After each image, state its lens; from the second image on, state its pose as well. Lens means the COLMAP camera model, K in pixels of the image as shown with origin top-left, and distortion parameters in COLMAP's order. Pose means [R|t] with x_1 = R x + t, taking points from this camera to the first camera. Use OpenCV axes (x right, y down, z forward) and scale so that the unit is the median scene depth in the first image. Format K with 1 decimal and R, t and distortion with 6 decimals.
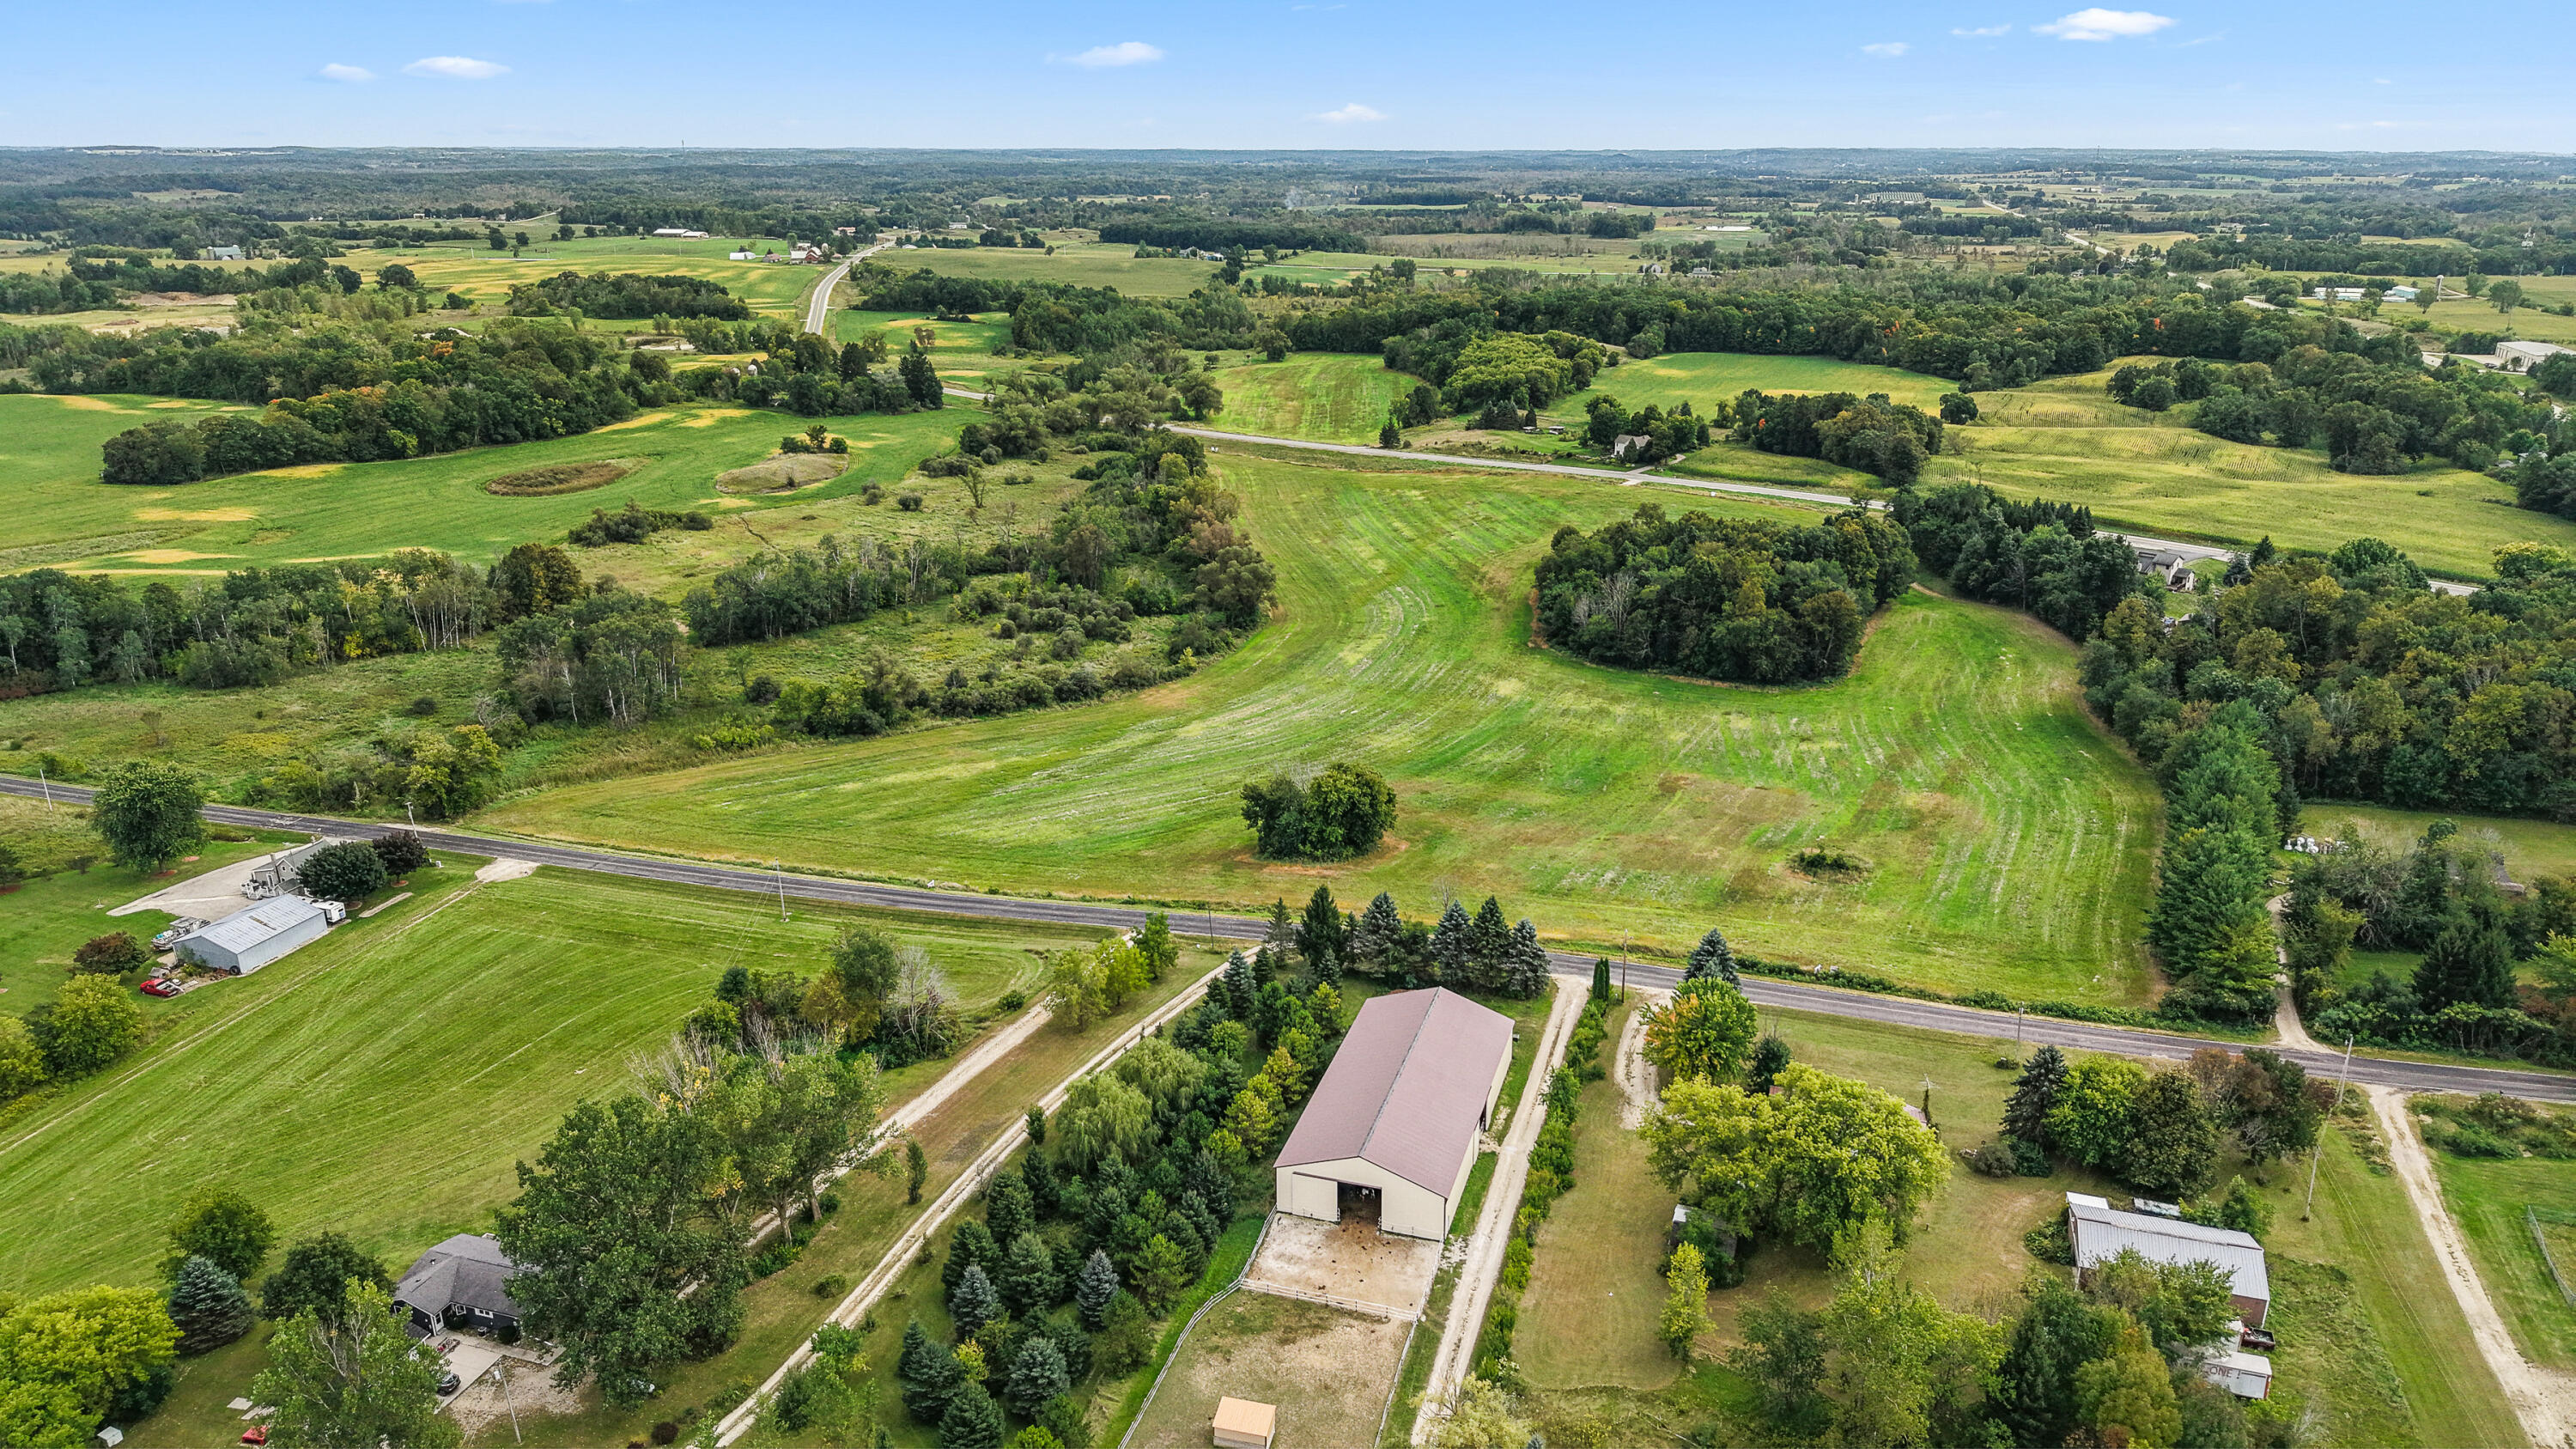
lens RADIAL K [[1738.0, 0, 1288.0], [0, 1738.0, 724.5], [0, 0, 1]] dist [0.062474, -0.114658]
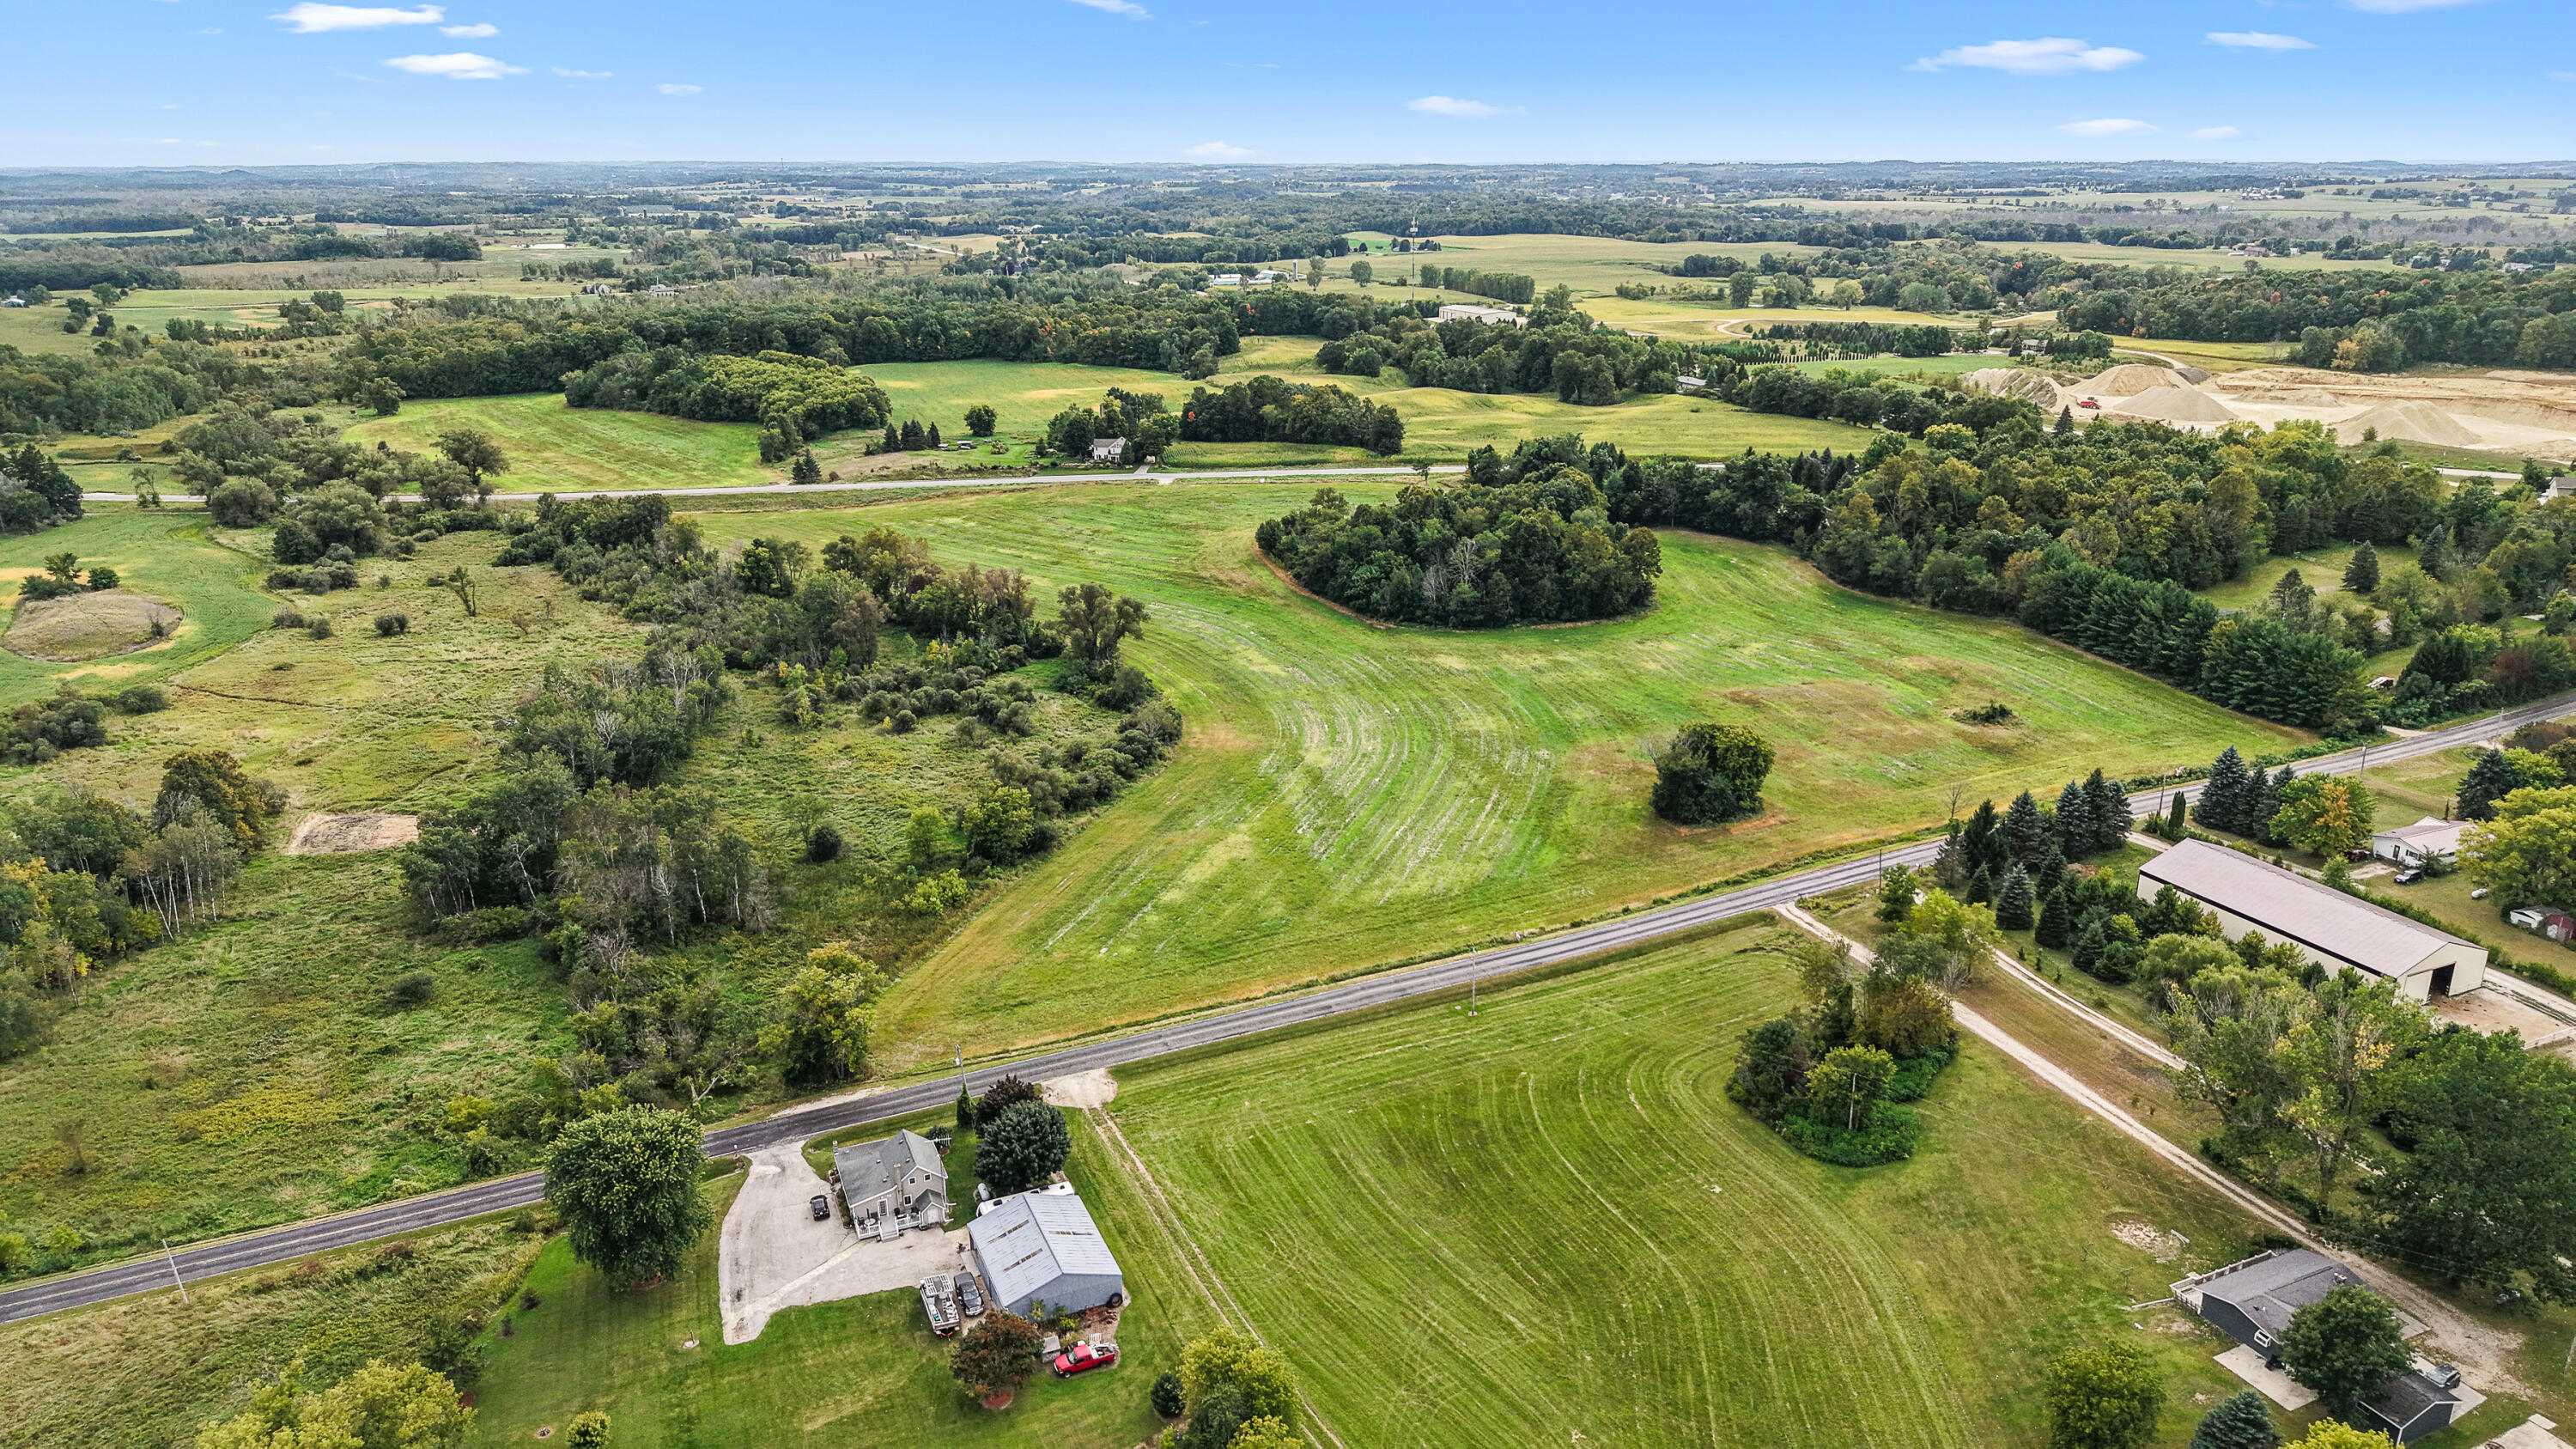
lens RADIAL K [[1729.7, 0, 1276.4], [0, 1729.7, 730.5], [0, 0, 1]] dist [0.026693, -0.035317]
pose [[0.743853, -0.215313, 0.632711, -0.669578], [0.216257, 0.973298, 0.076970, -0.090374], [-0.632389, 0.079574, 0.770553, 0.271173]]
